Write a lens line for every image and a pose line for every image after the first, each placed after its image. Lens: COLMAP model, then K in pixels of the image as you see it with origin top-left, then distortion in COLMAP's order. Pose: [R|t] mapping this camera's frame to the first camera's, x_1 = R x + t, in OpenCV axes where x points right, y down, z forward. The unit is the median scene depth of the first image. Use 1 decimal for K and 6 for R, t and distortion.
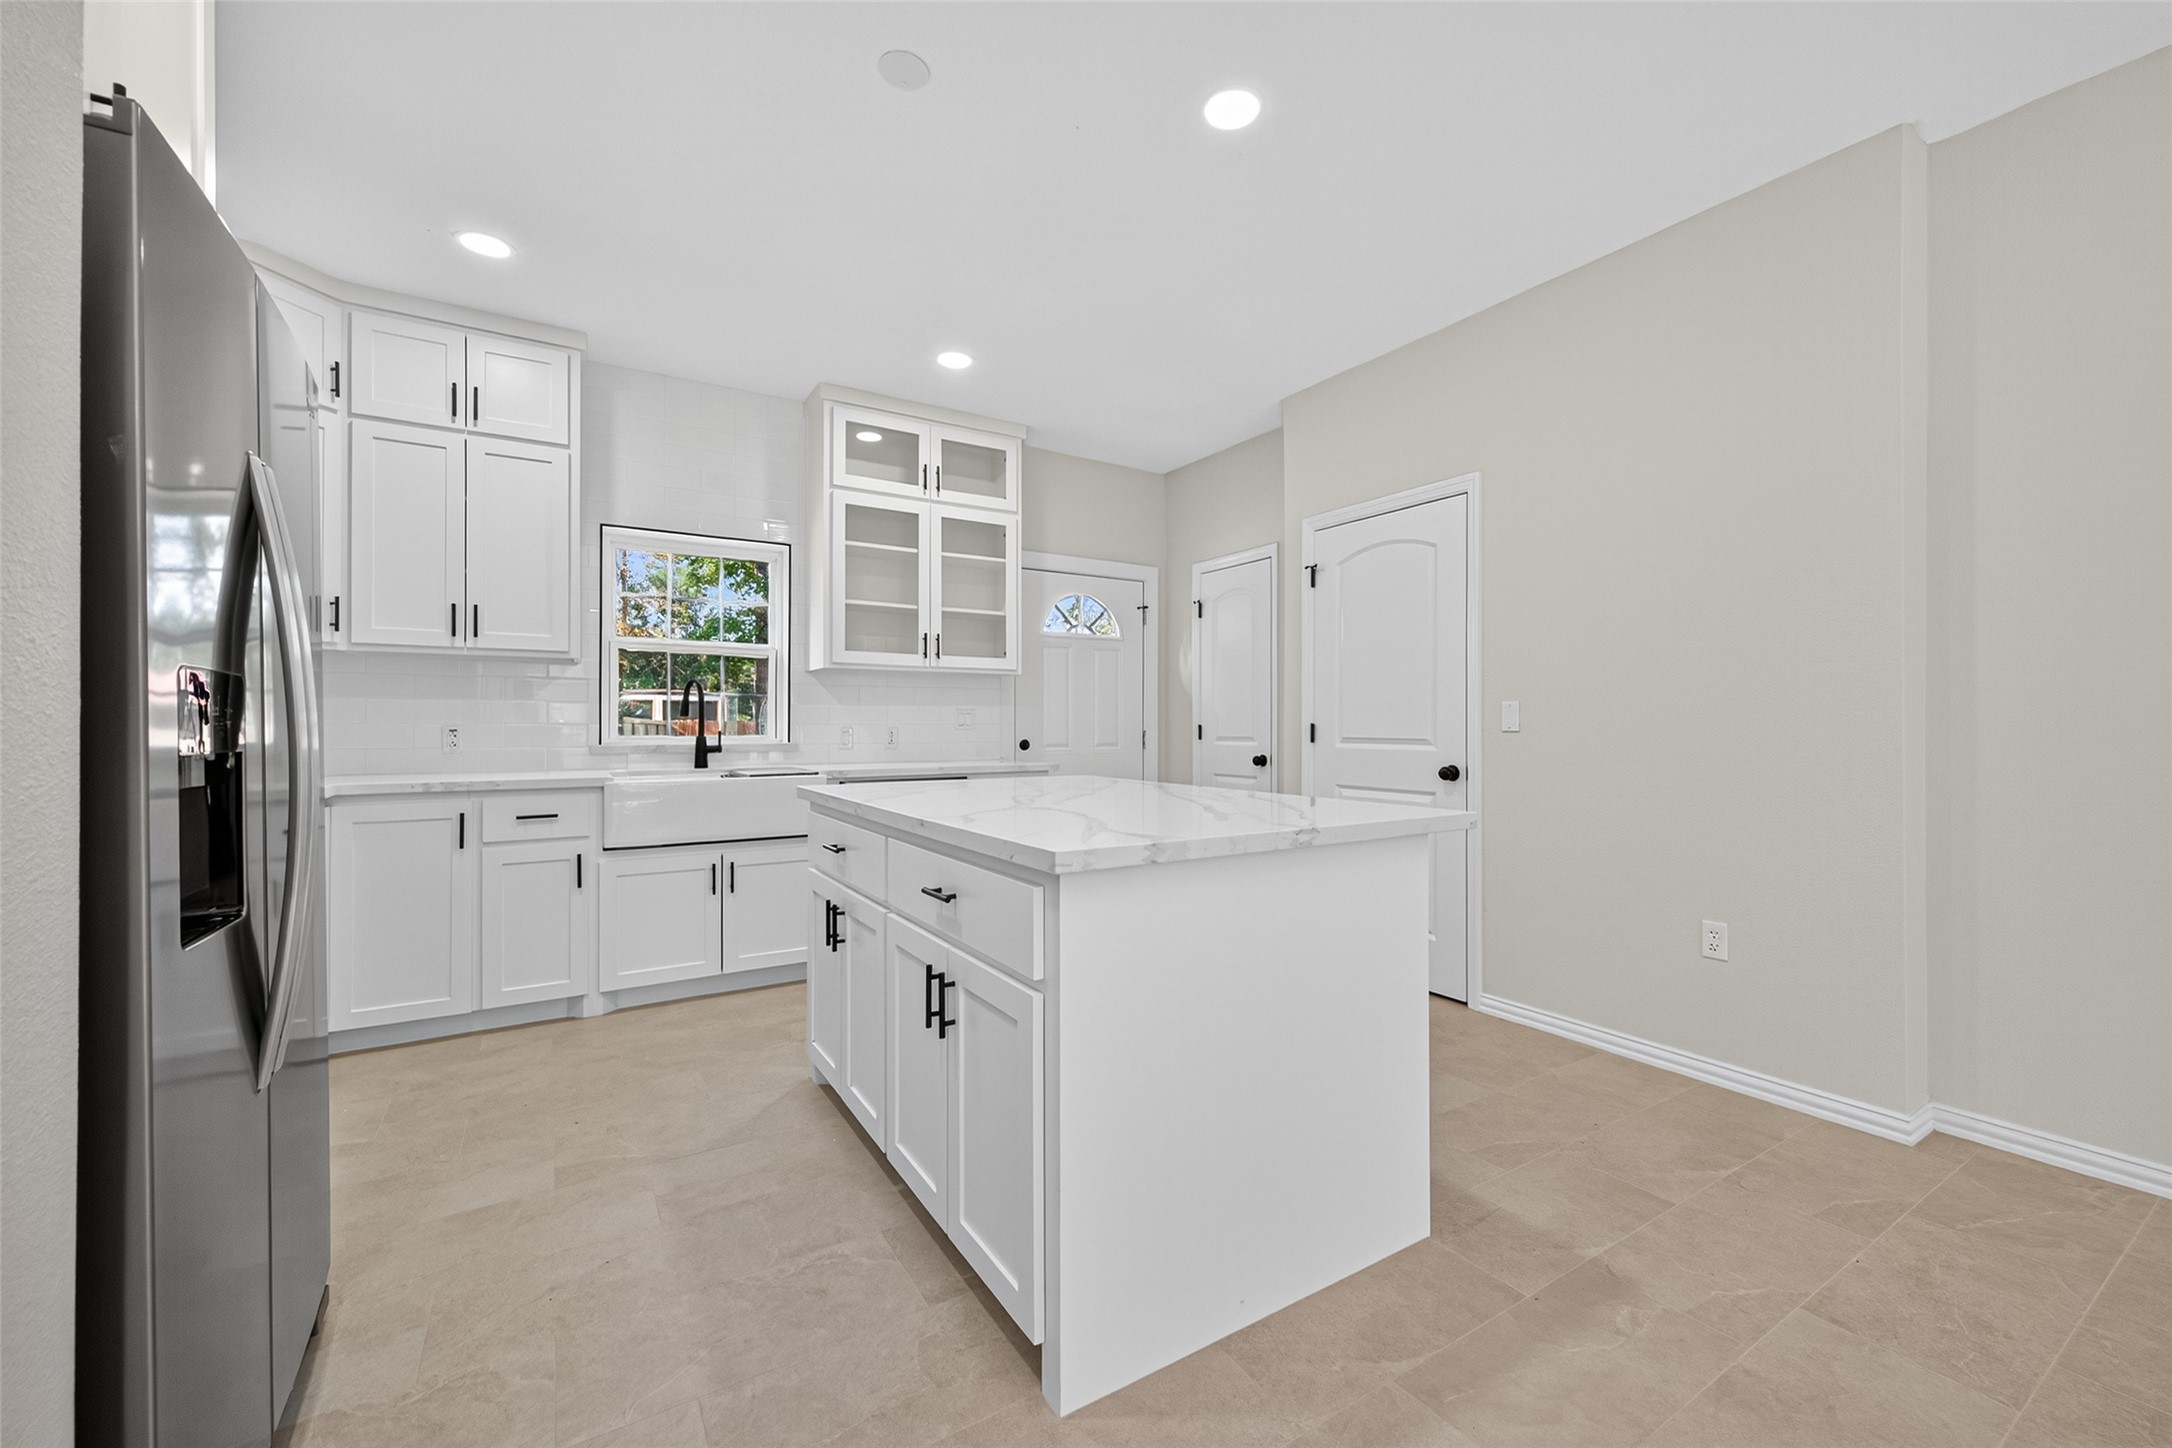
lens RADIAL K [[844.2, 0, 1089.3], [0, 844.2, 731.3], [0, 0, 1]] dist [-0.000611, -0.000182]
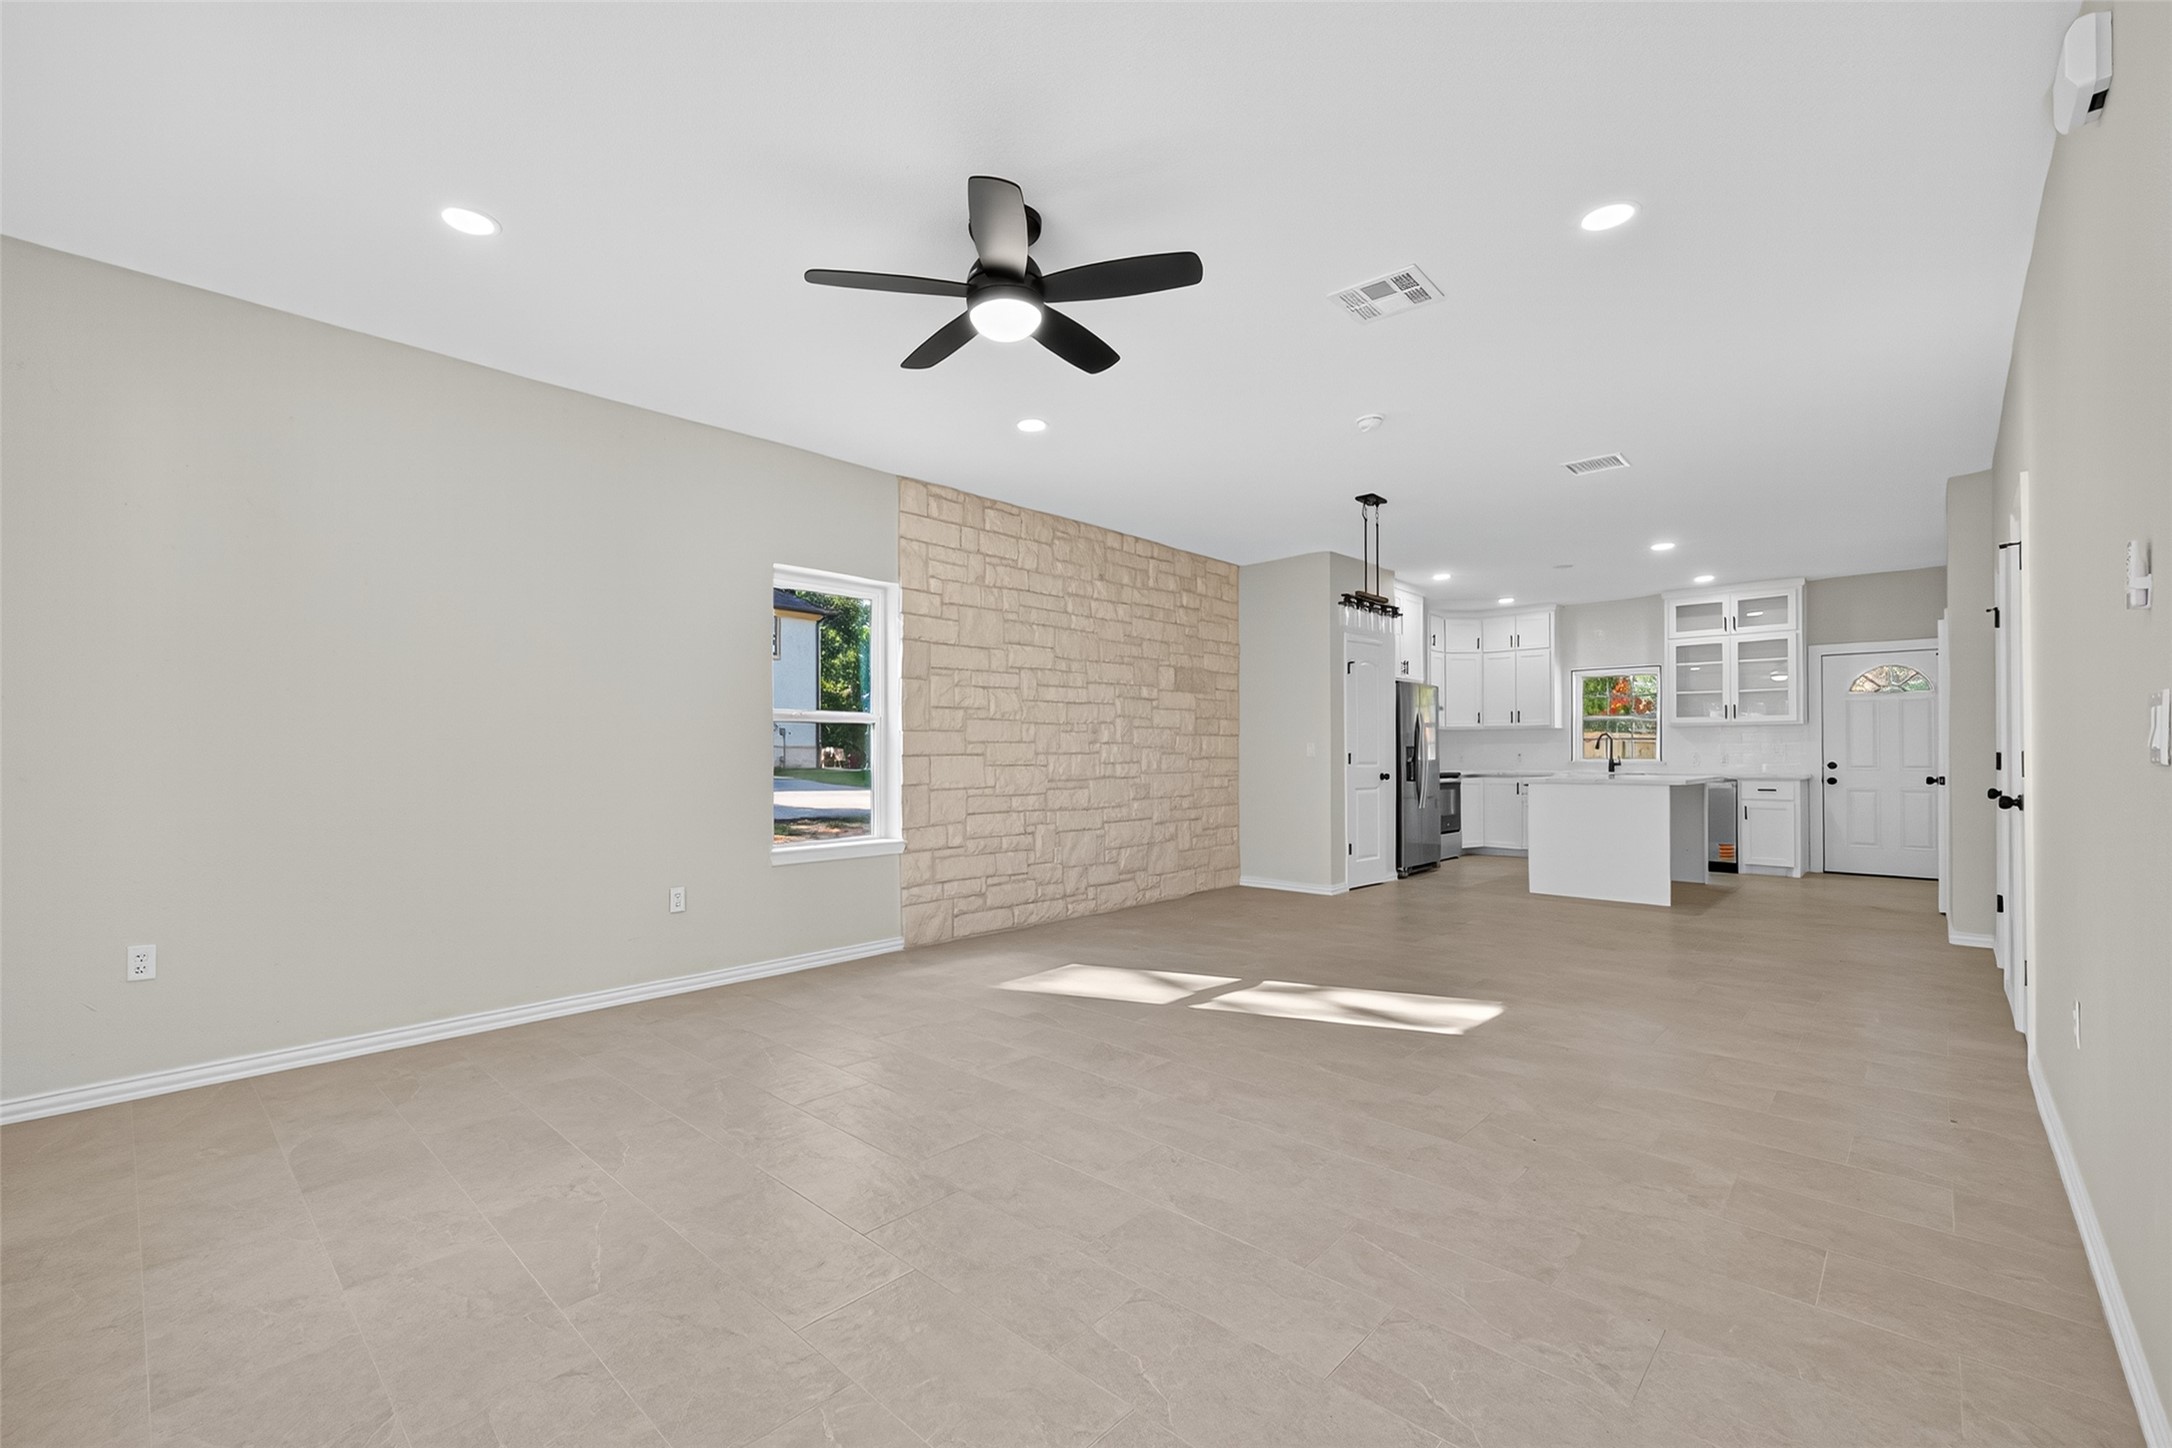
lens RADIAL K [[821.3, 0, 1083.8], [0, 821.3, 753.3], [0, 0, 1]] dist [-0.000548, -0.000044]
pose [[0.232773, 0.000316, -0.972531, 1.359127], [-0.006869, 0.999976, -0.001319, 0.005979], [0.972507, 0.006988, 0.232769, -0.899465]]
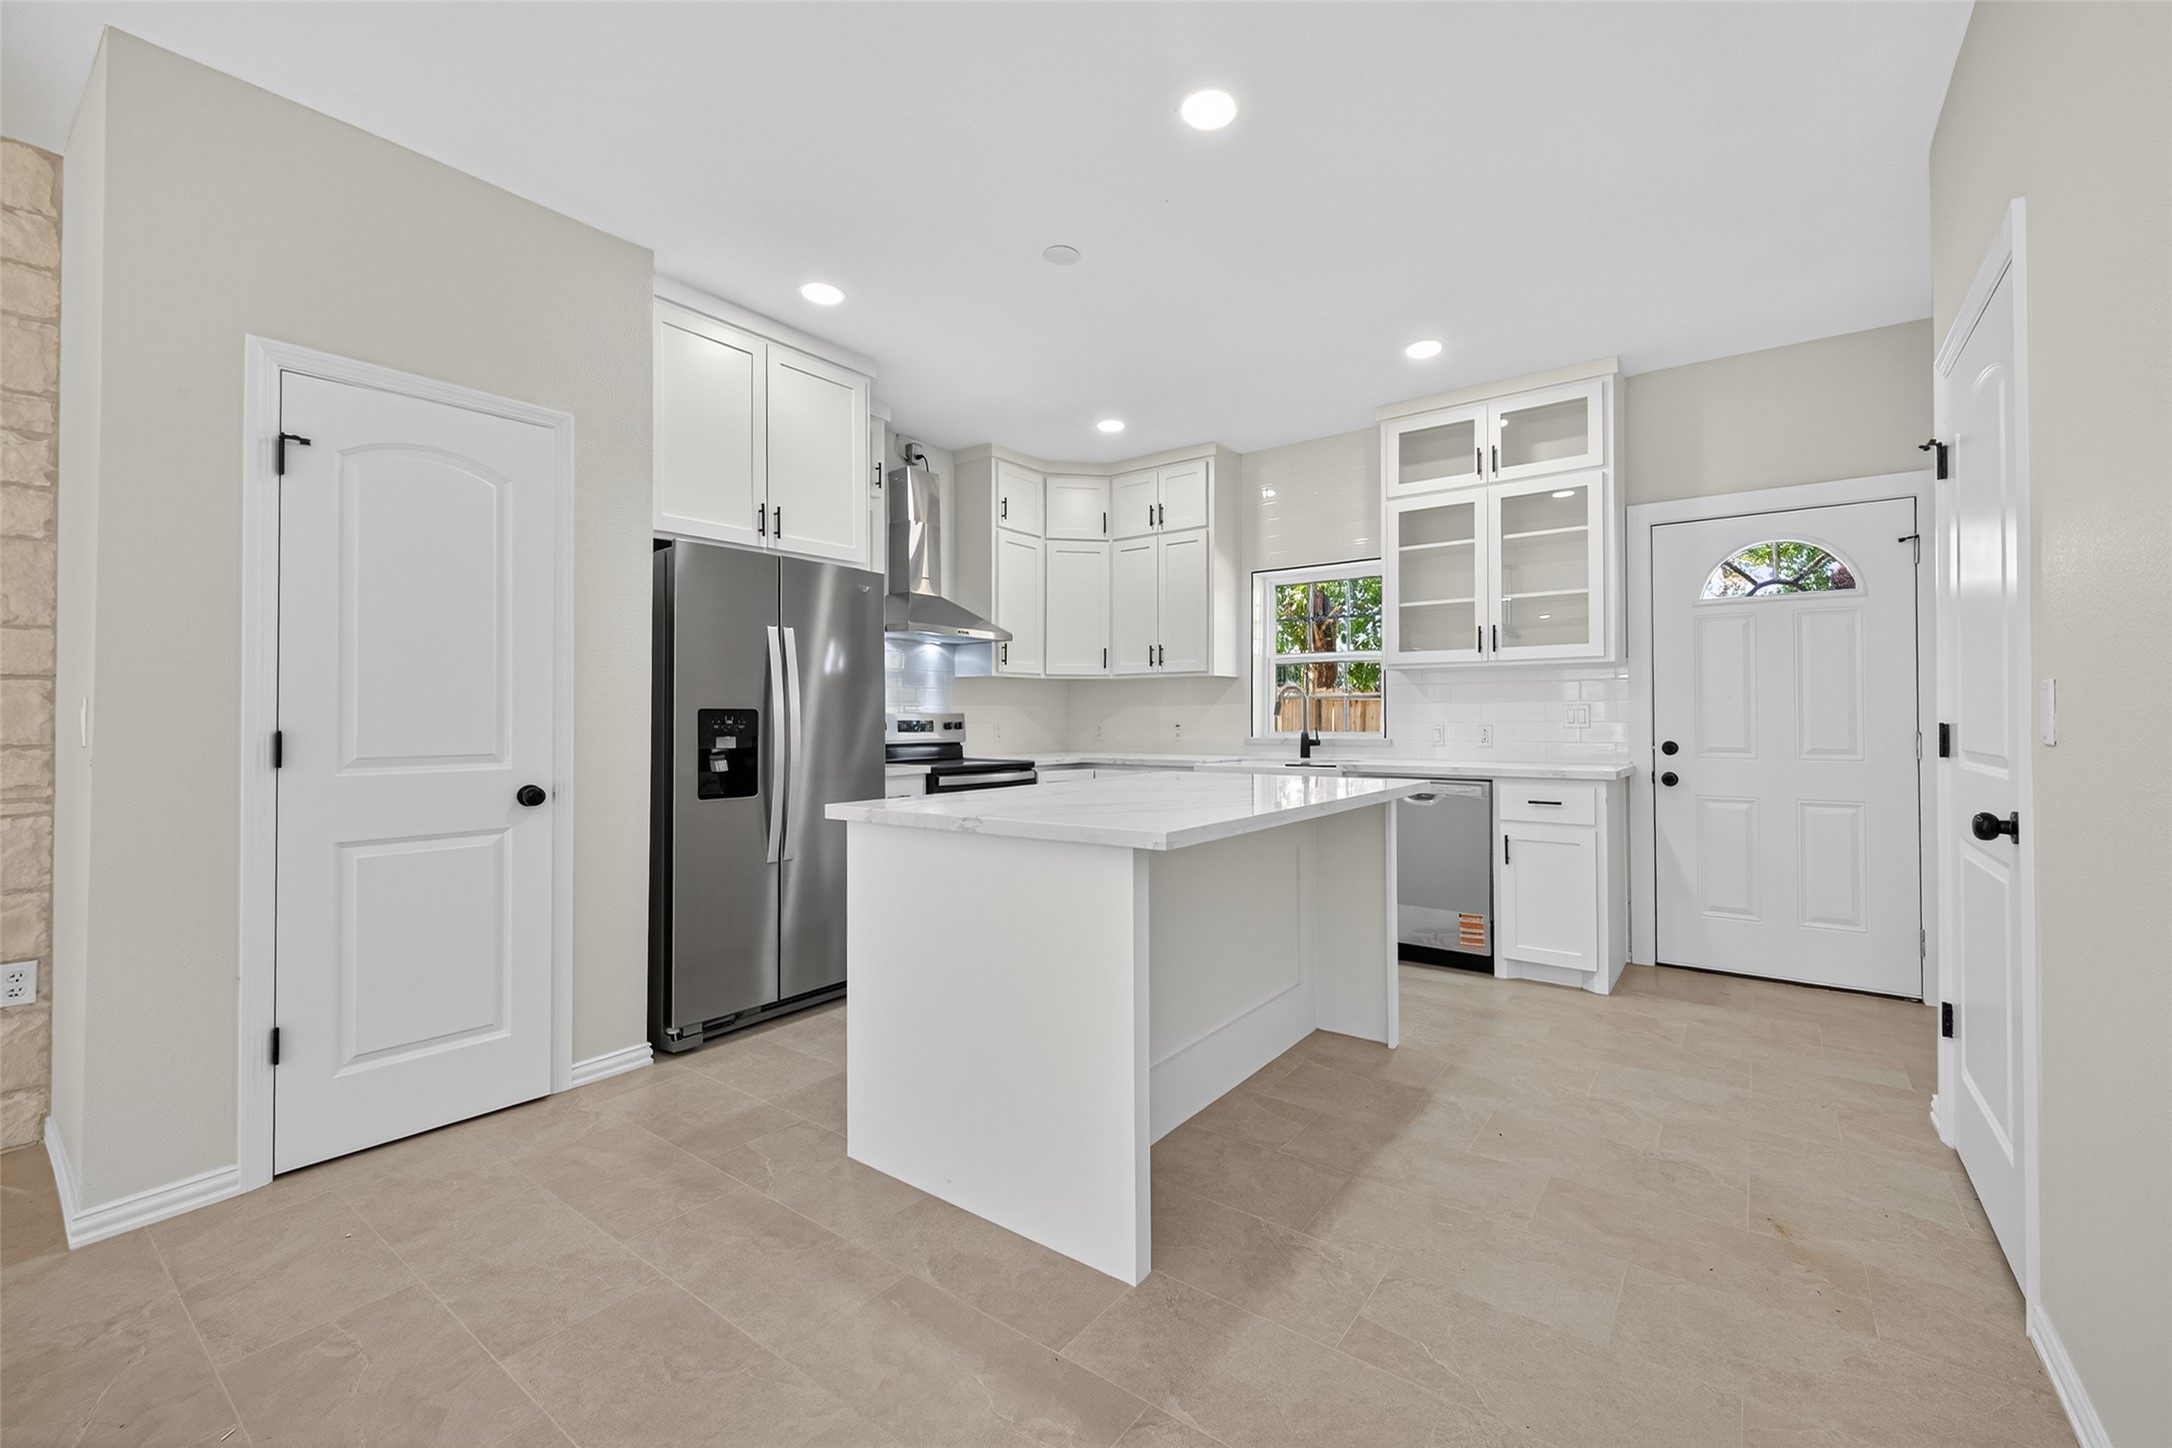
lens RADIAL K [[854.0, 0, 1132.9], [0, 854.0, 719.8], [0, 0, 1]] dist [0.003282, 0.000447]
pose [[0.387954, 0.001241, -0.921678, 0.573507], [-0.004849, 0.999988, -0.000695, -0.009270], [0.921666, 0.004739, 0.387955, 0.289043]]
